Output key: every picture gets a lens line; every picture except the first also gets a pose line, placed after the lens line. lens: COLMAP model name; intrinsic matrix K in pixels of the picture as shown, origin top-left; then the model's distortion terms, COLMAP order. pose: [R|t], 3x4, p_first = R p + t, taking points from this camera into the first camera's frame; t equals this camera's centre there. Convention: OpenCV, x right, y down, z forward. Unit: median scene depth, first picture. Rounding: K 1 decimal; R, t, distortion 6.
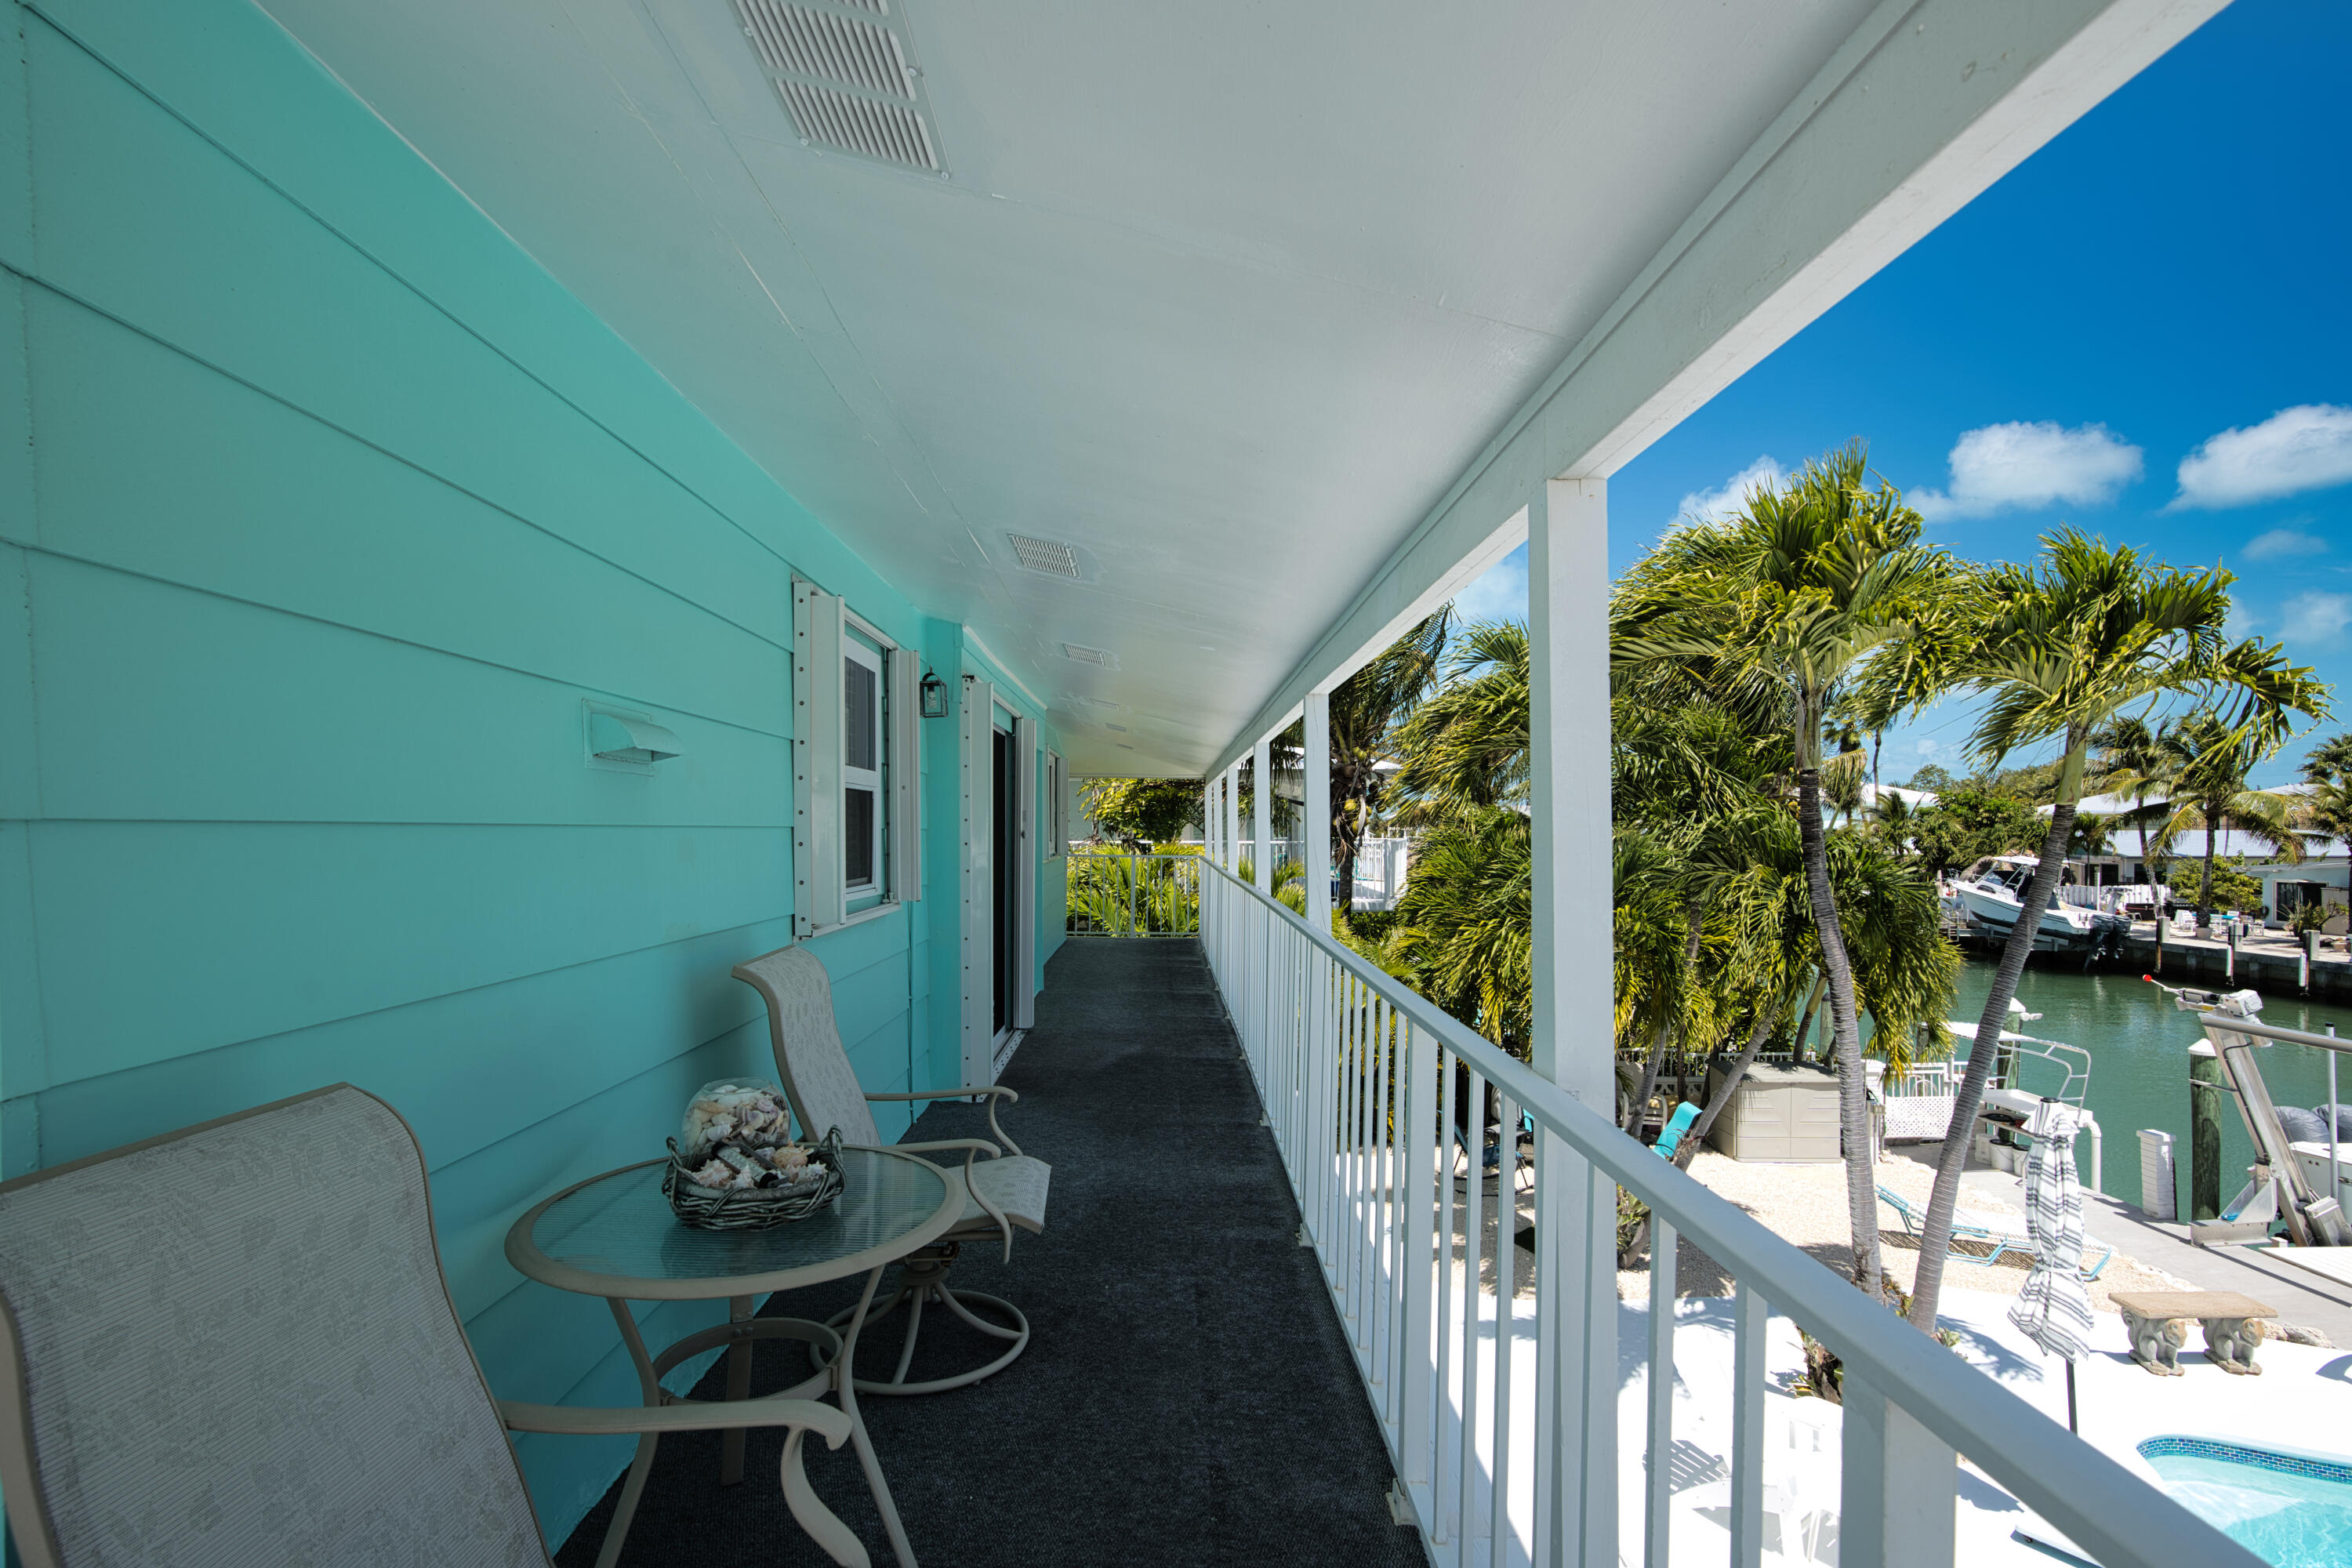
lens RADIAL K [[1098.5, 0, 1178.3], [0, 1098.5, 833.7], [0, 0, 1]] dist [0.000163, 0.000671]
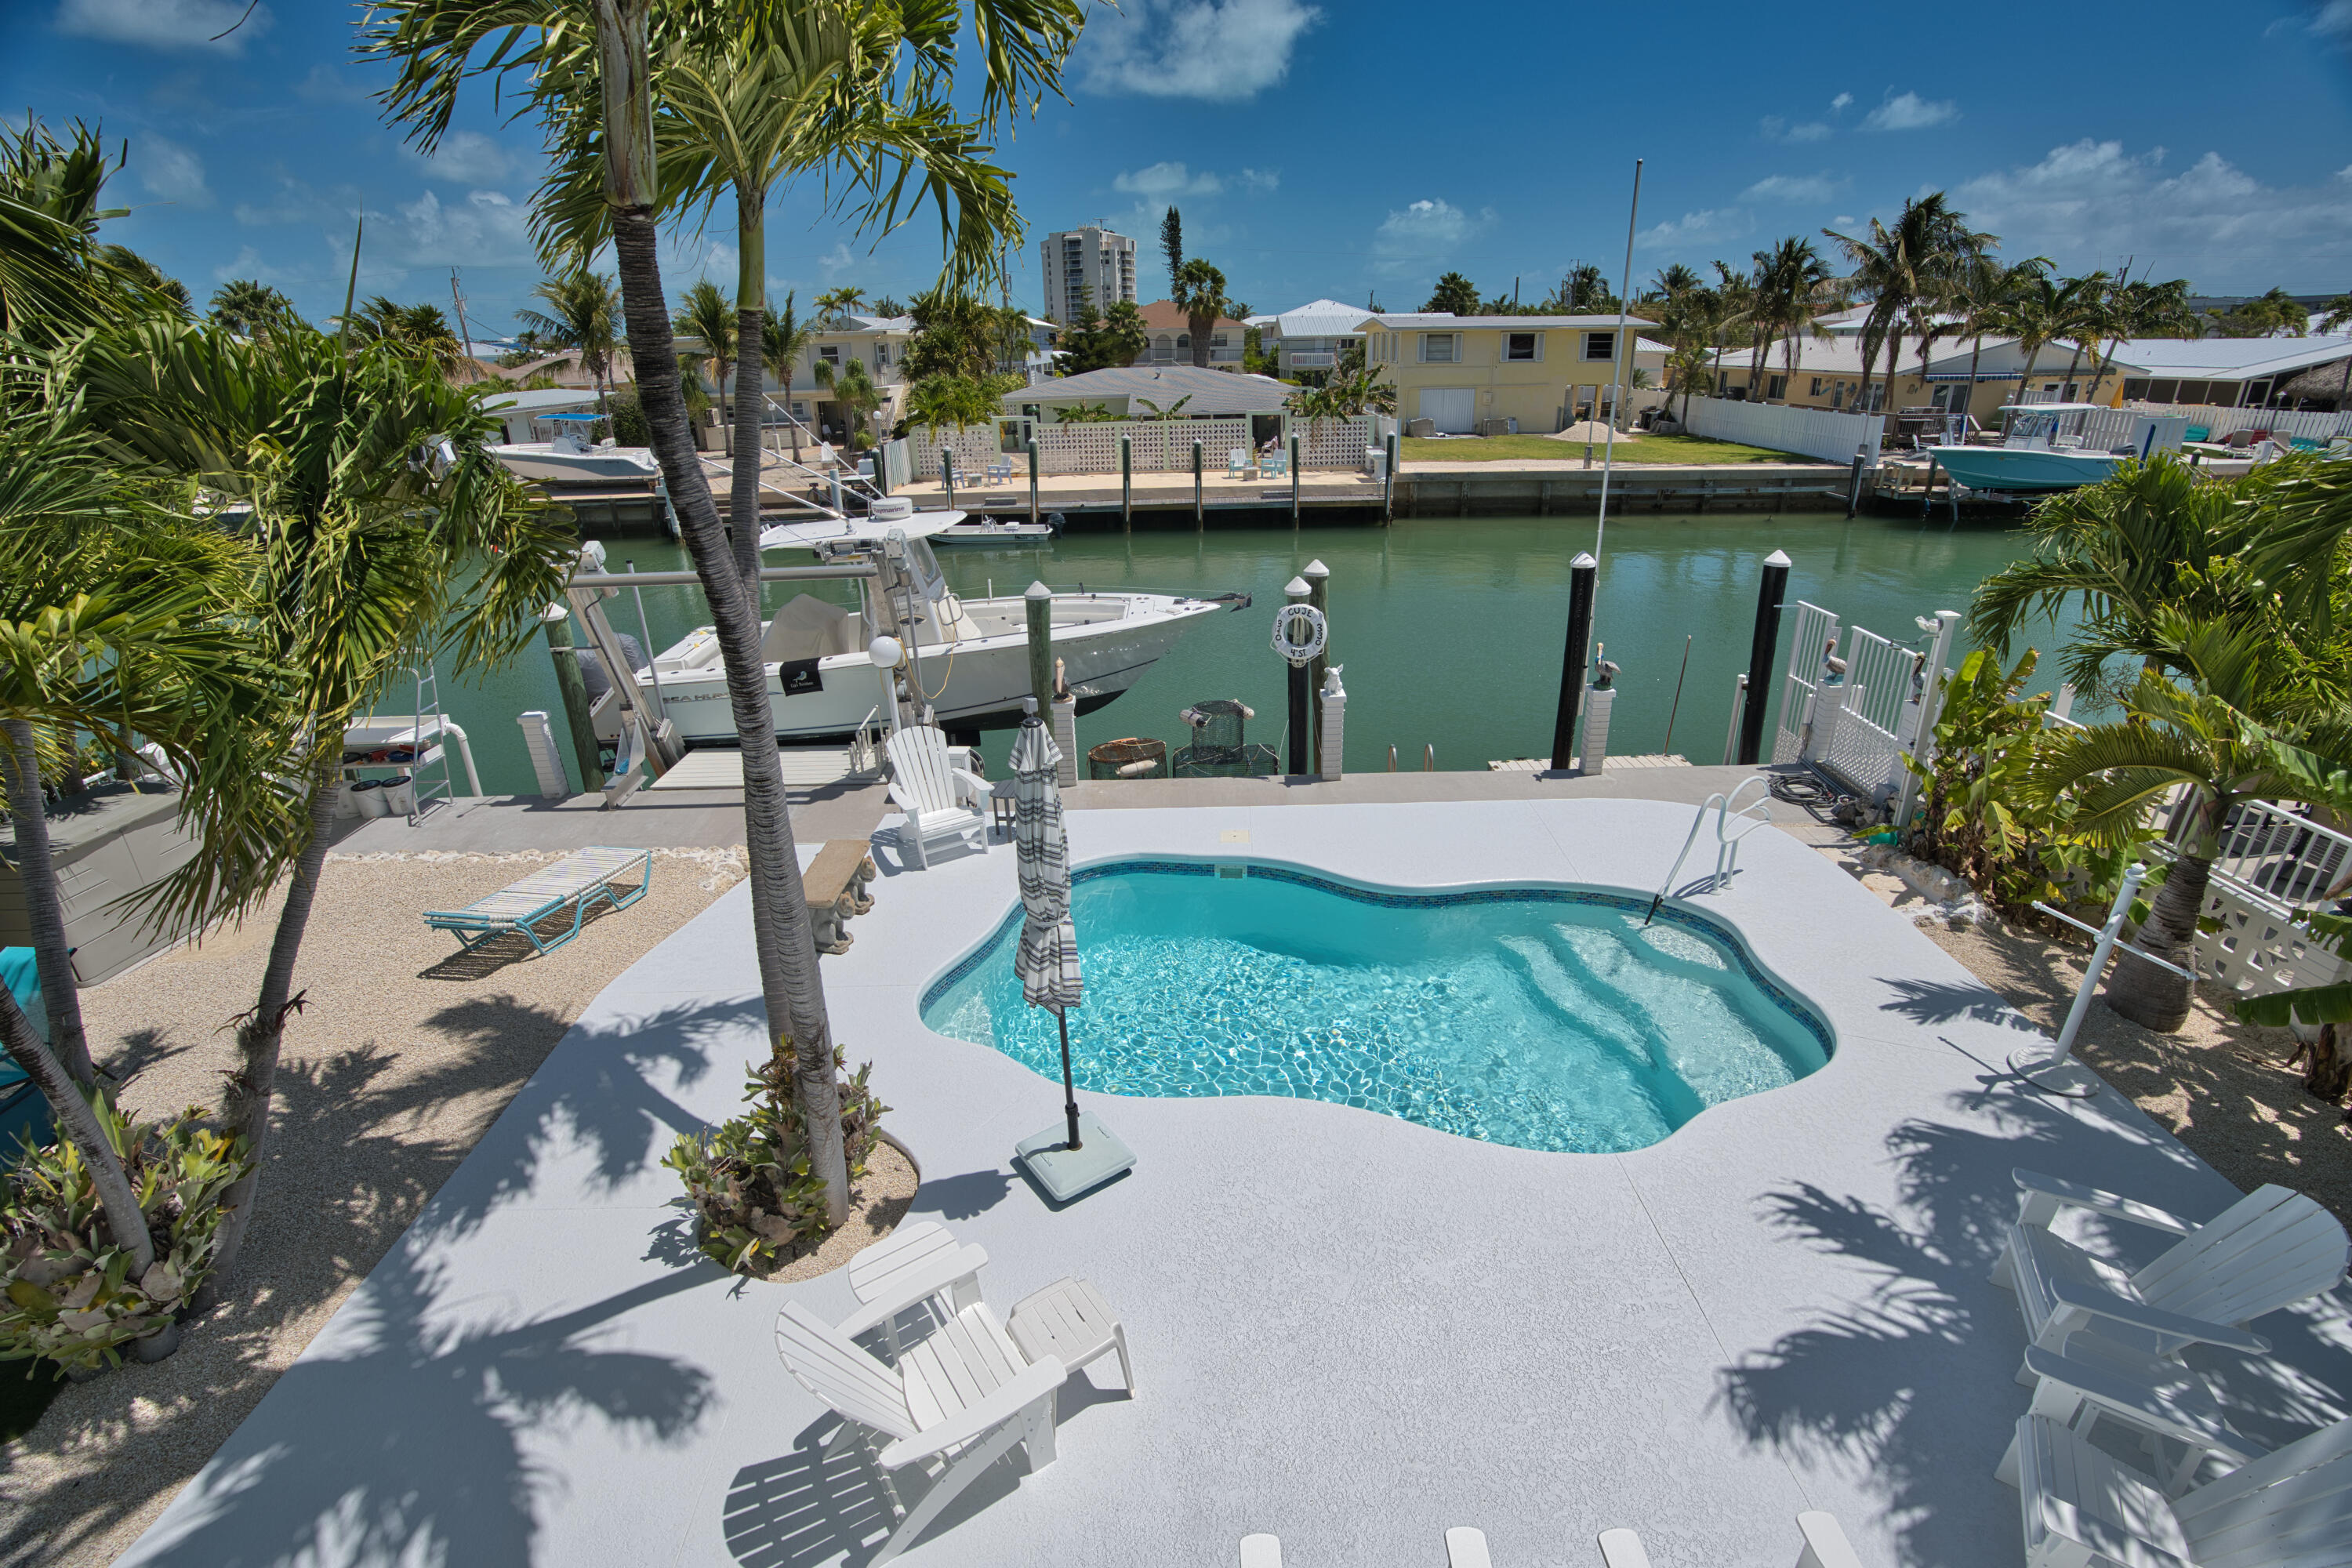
lens RADIAL K [[1095.2, 0, 1177.7], [0, 1095.2, 777.4], [0, 0, 1]] dist [-0.074739, 0.027826]
pose [[0.024118, -0.373990, 0.927119, 0.044338], [0.031191, 0.927219, 0.373219, 0.001934], [-0.999222, 0.019917, 0.034028, 0.408824]]
